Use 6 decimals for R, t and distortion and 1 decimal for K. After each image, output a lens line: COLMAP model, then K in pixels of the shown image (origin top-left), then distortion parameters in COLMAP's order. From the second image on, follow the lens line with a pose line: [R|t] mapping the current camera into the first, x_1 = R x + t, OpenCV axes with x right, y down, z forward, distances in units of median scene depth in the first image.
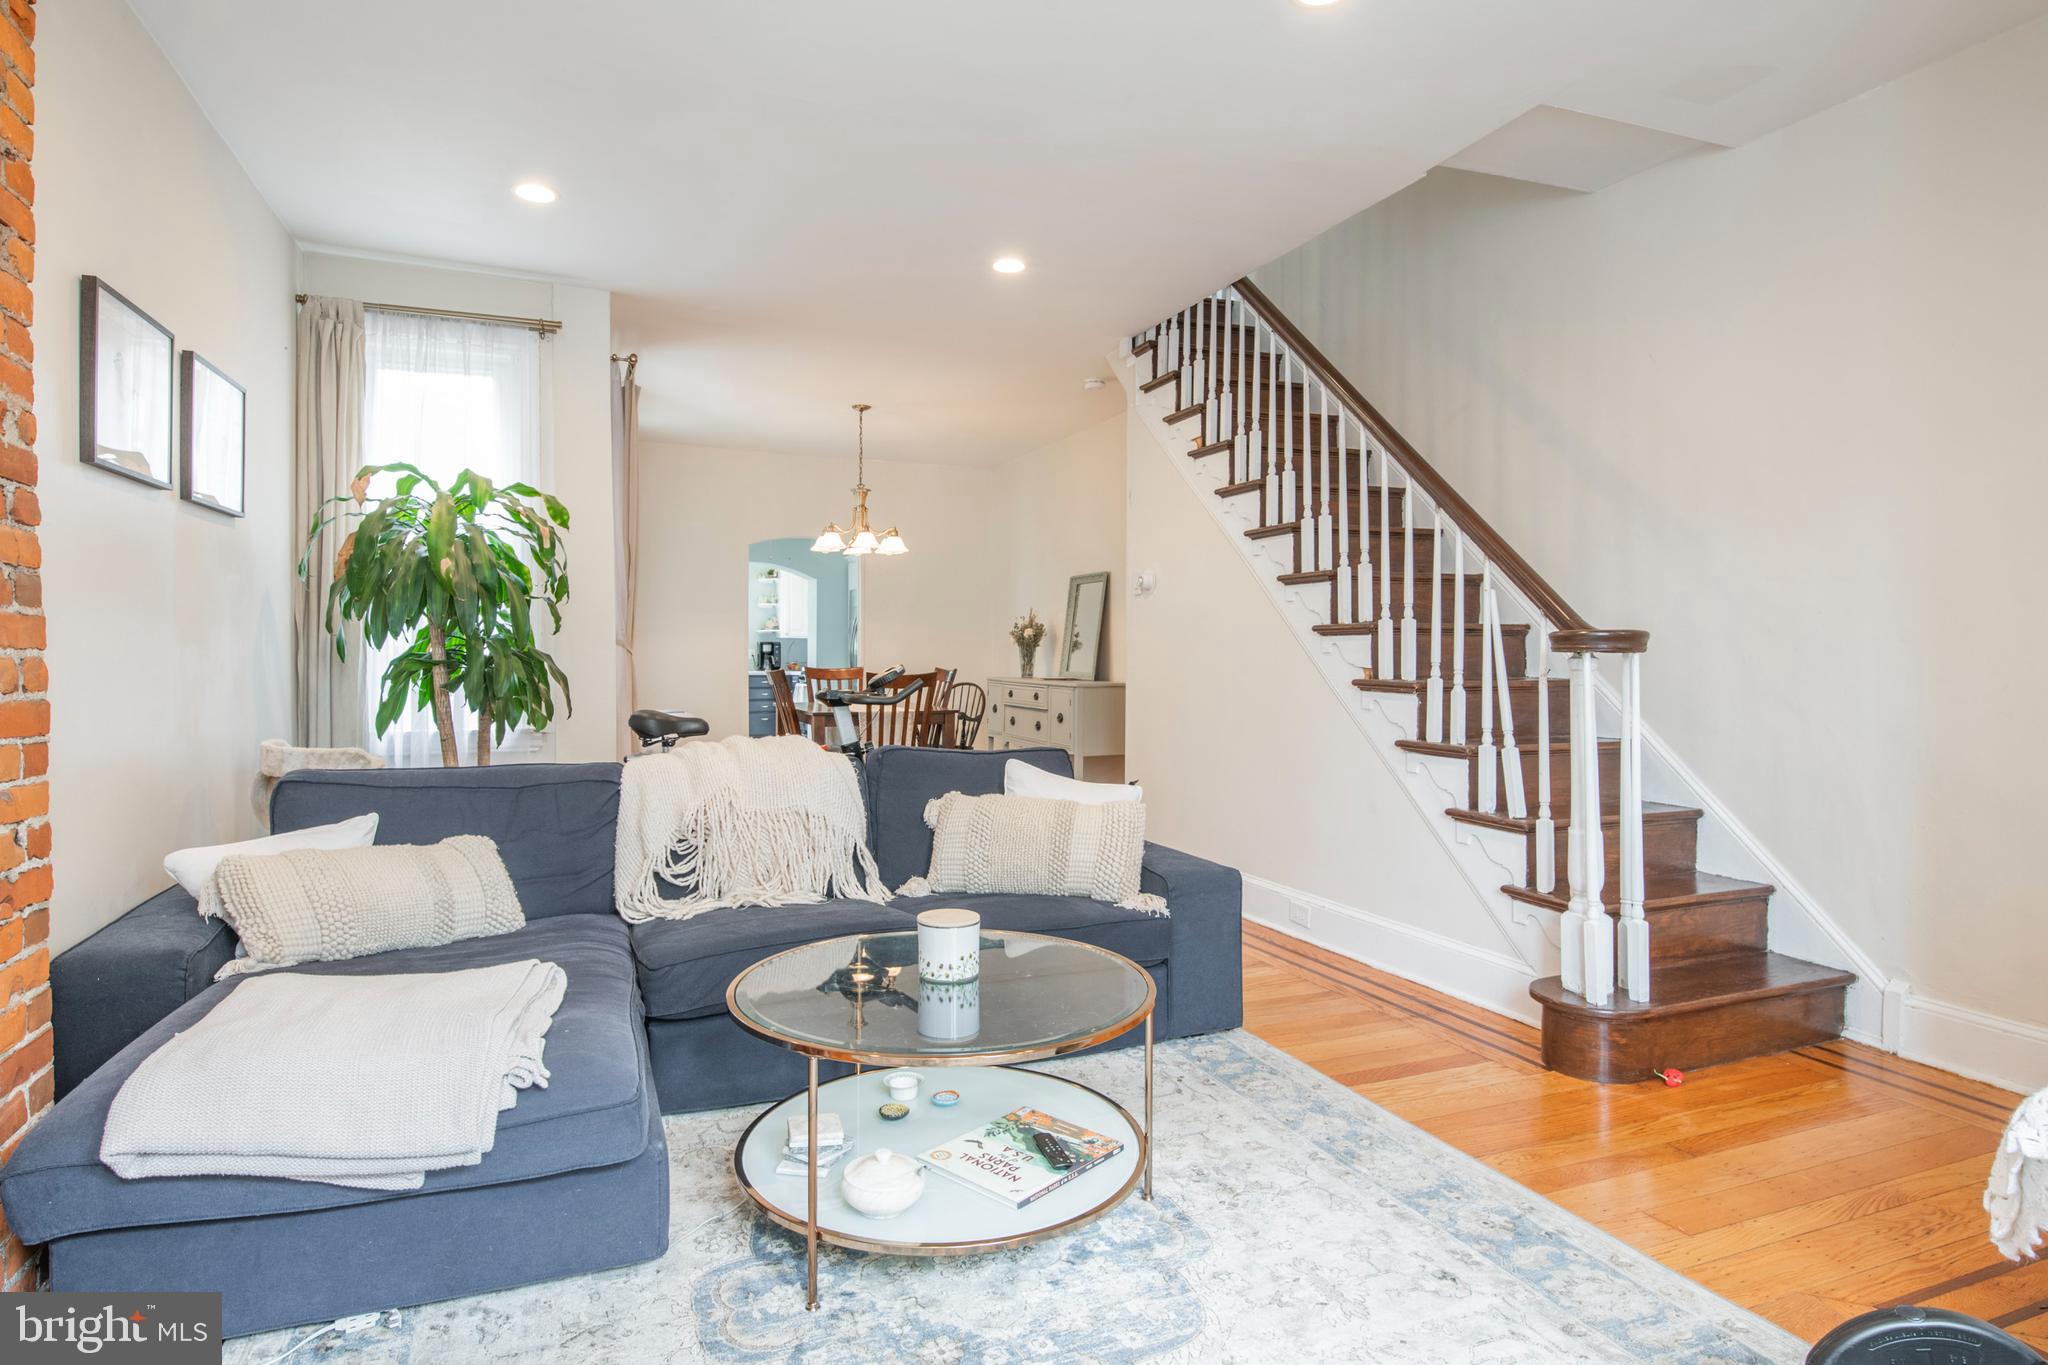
lens RADIAL K [[1089.4, 0, 1018.8], [0, 1089.4, 661.3], [0, 0, 1]] dist [0.004060, -0.000298]
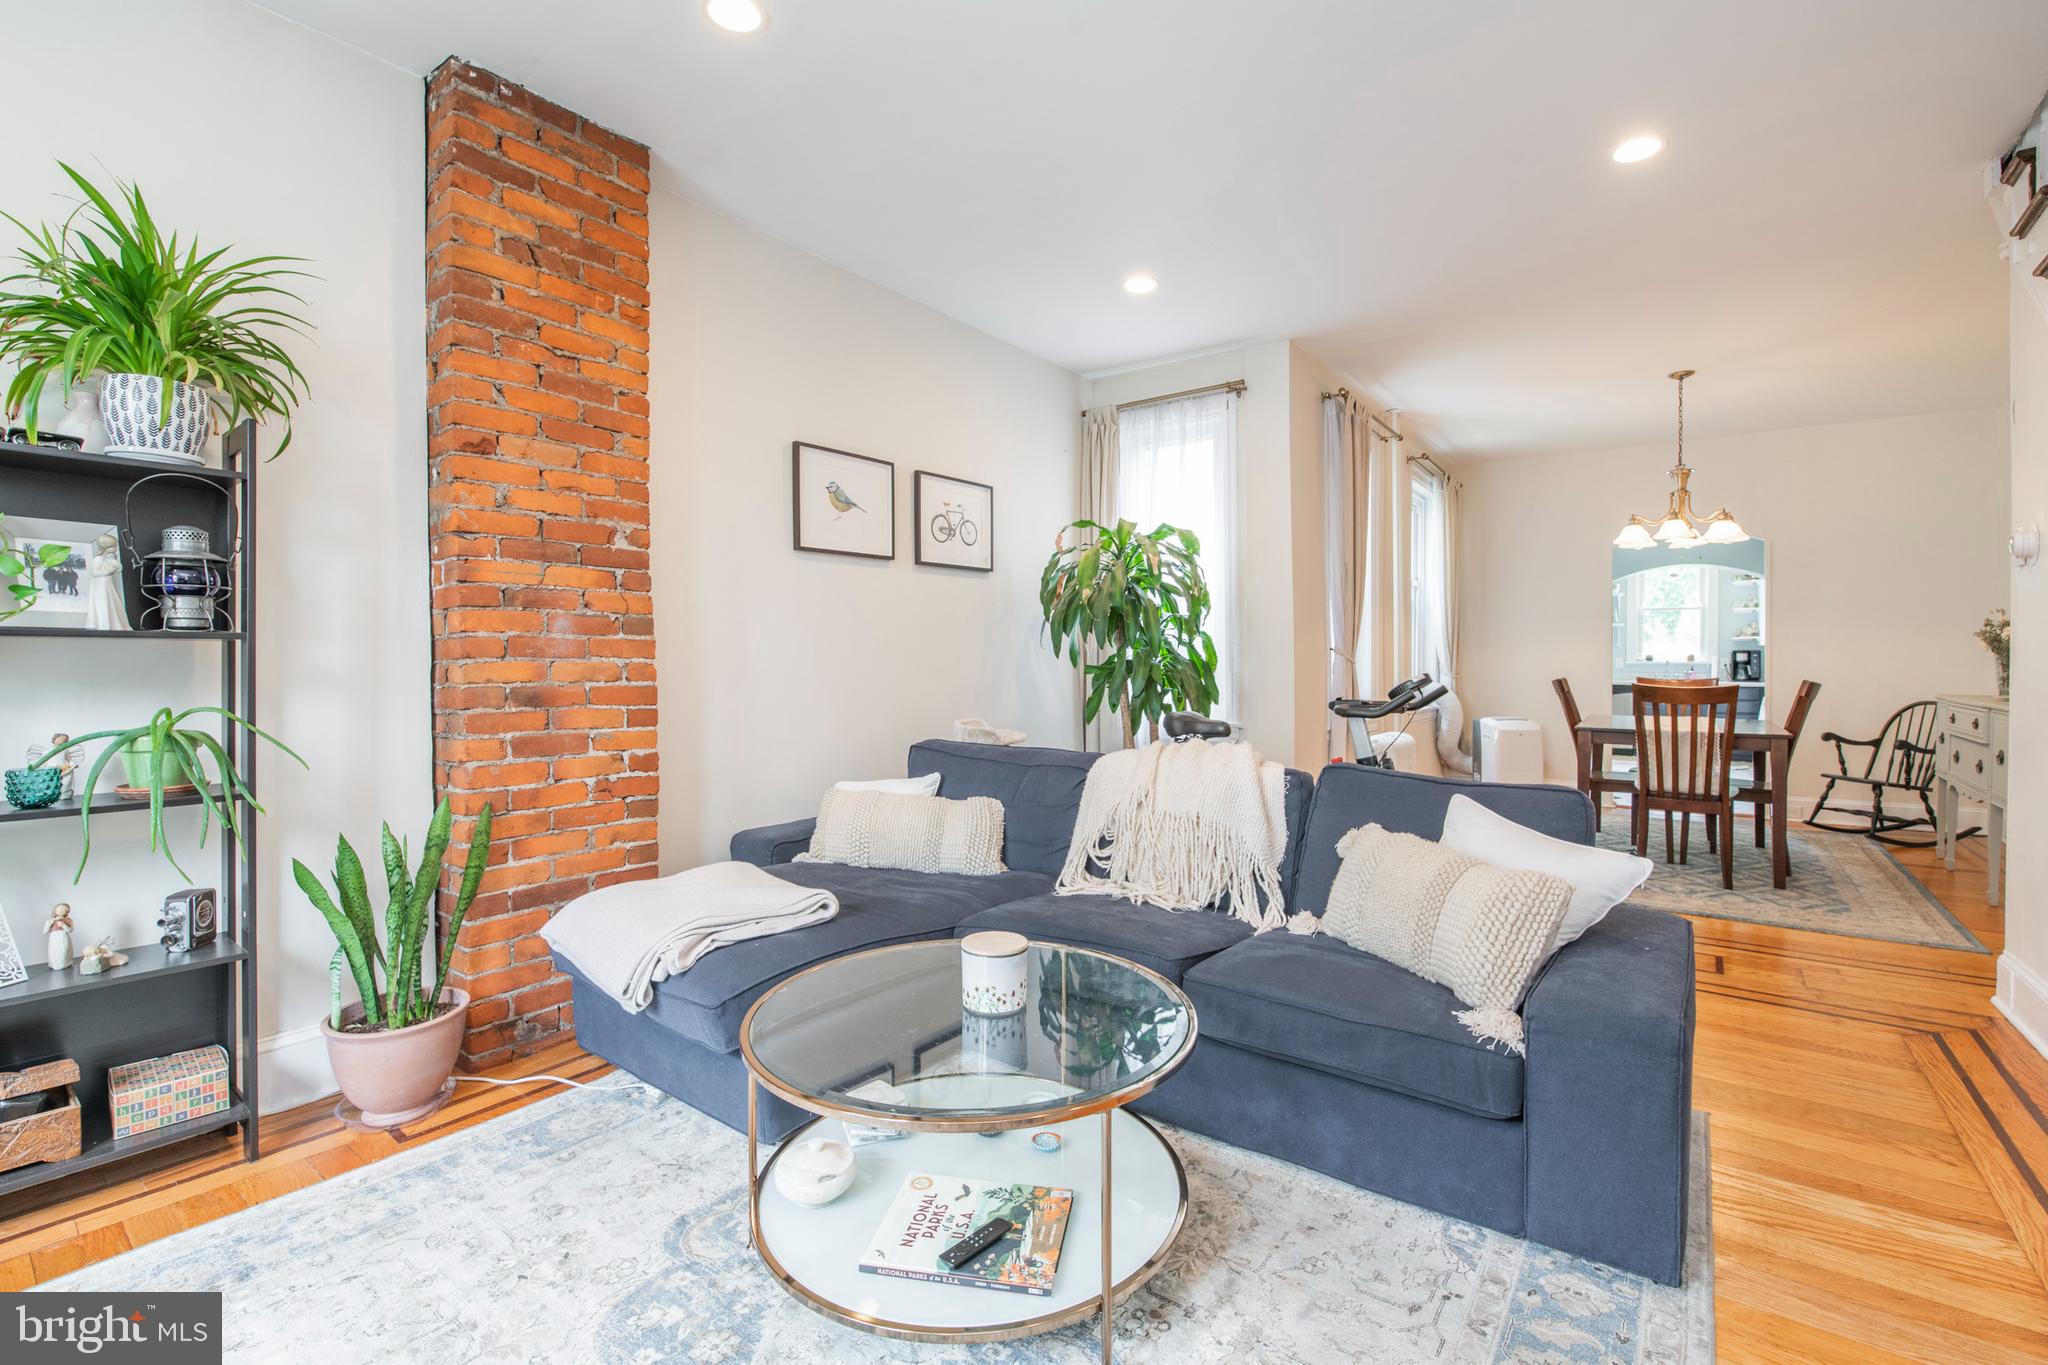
lens RADIAL K [[894.6, 0, 1020.8], [0, 894.6, 677.7], [0, 0, 1]] dist [-0.004363, -0.001355]
pose [[0.526559, 0.015220, -0.850002, 0.371474], [-0.007208, 0.999884, 0.013439, -0.001602], [0.850108, -0.000950, 0.526608, 0.386720]]
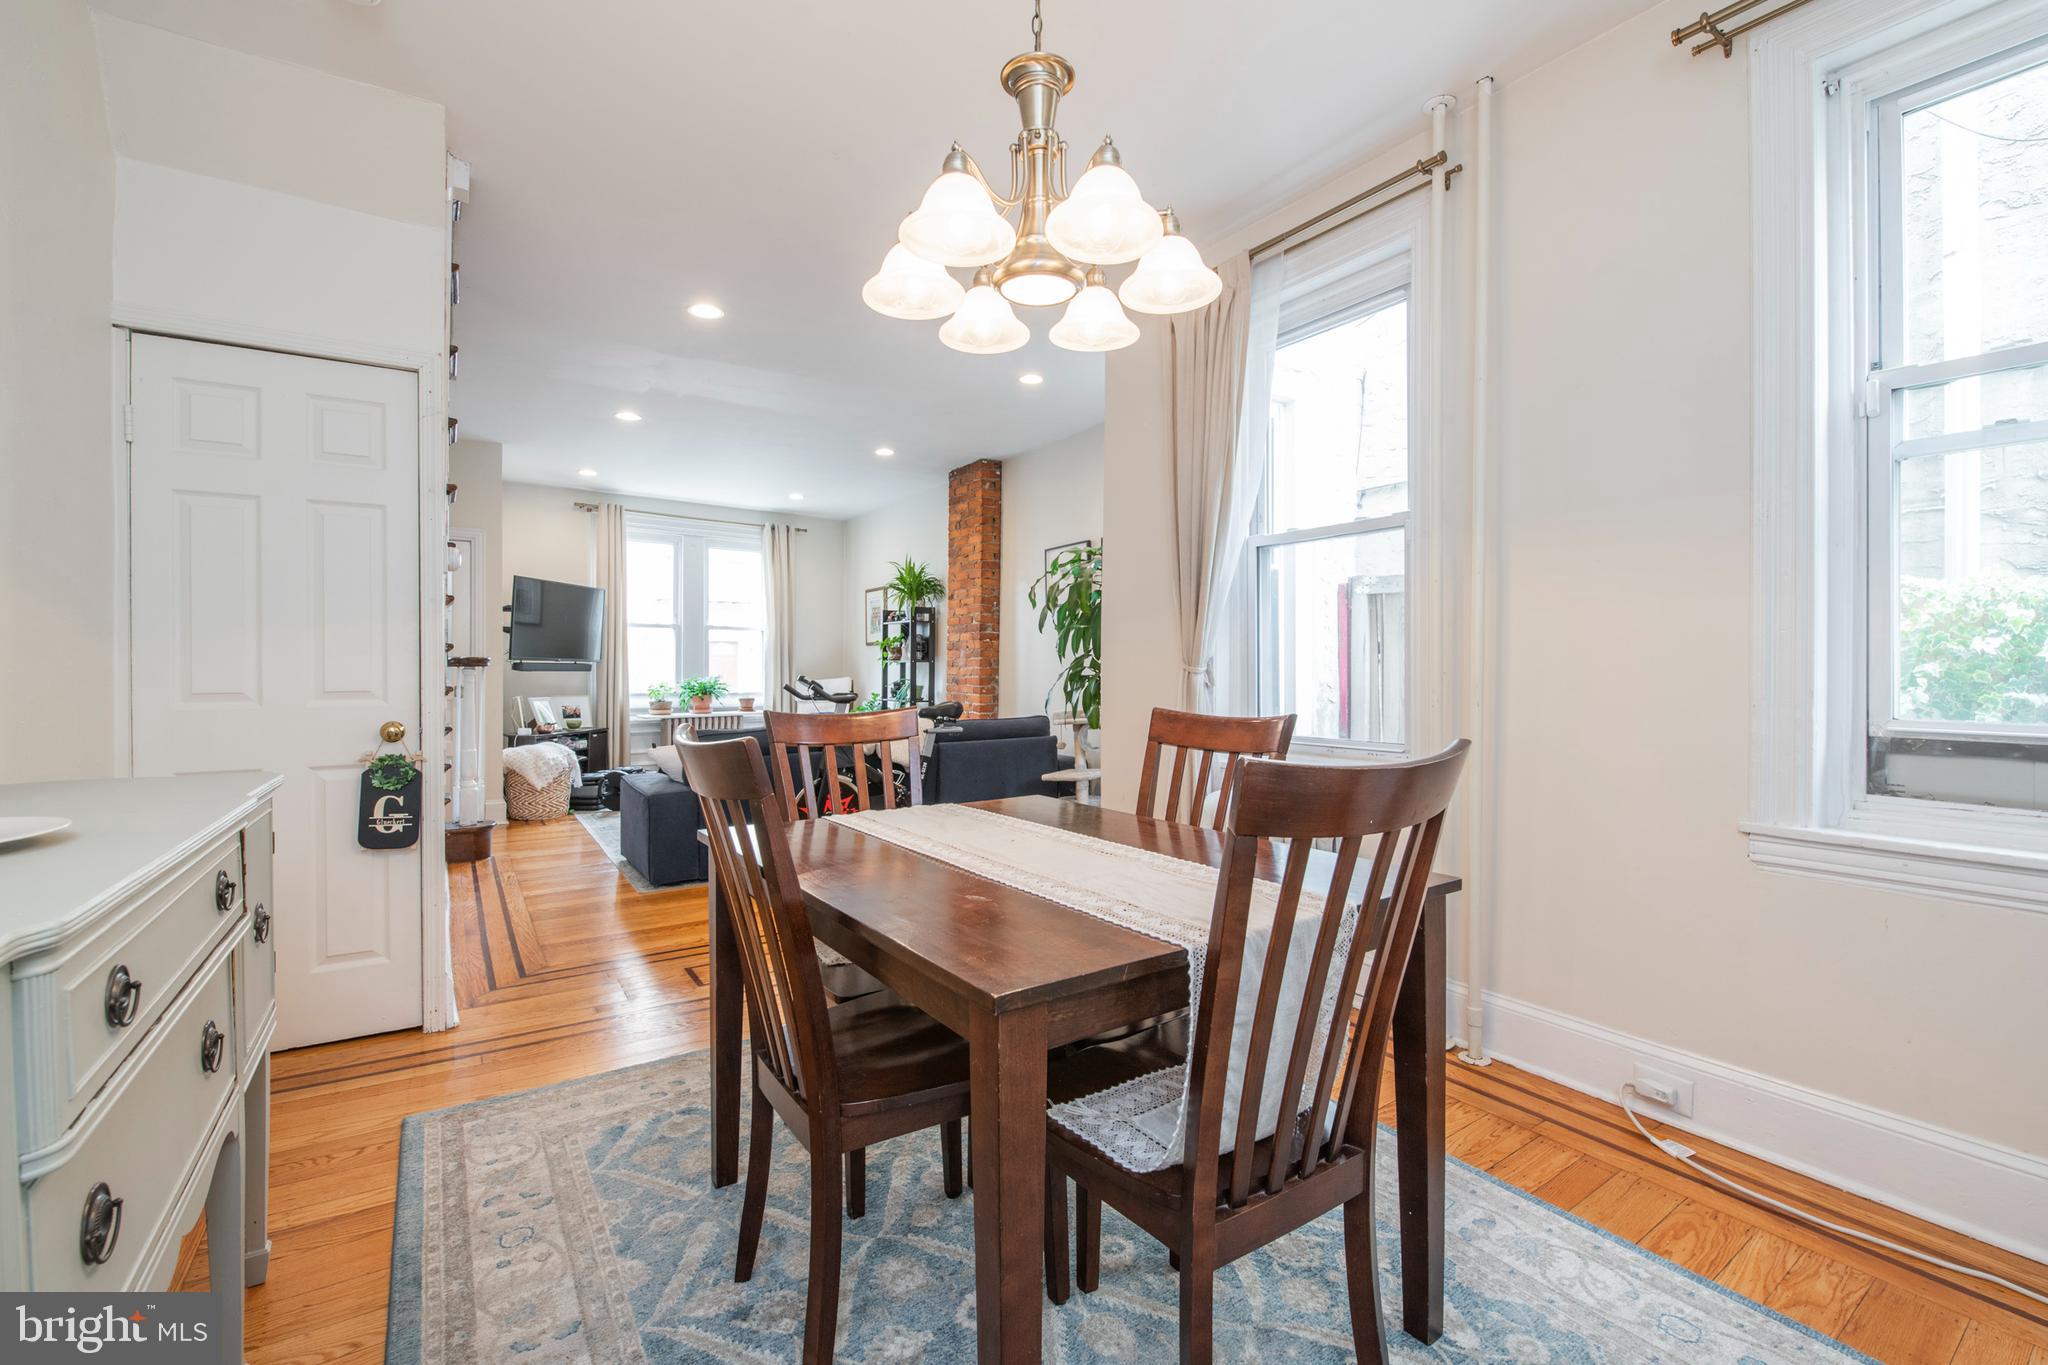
lens RADIAL K [[894.6, 0, 1025.7], [0, 894.6, 676.5], [0, 0, 1]] dist [-0.004363, -0.001355]
pose [[-0.977579, 0.005544, -0.210494, -0.164042], [0.003953, 0.999960, 0.007980, -0.004789], [0.210530, 0.006969, -0.977563, 2.427792]]
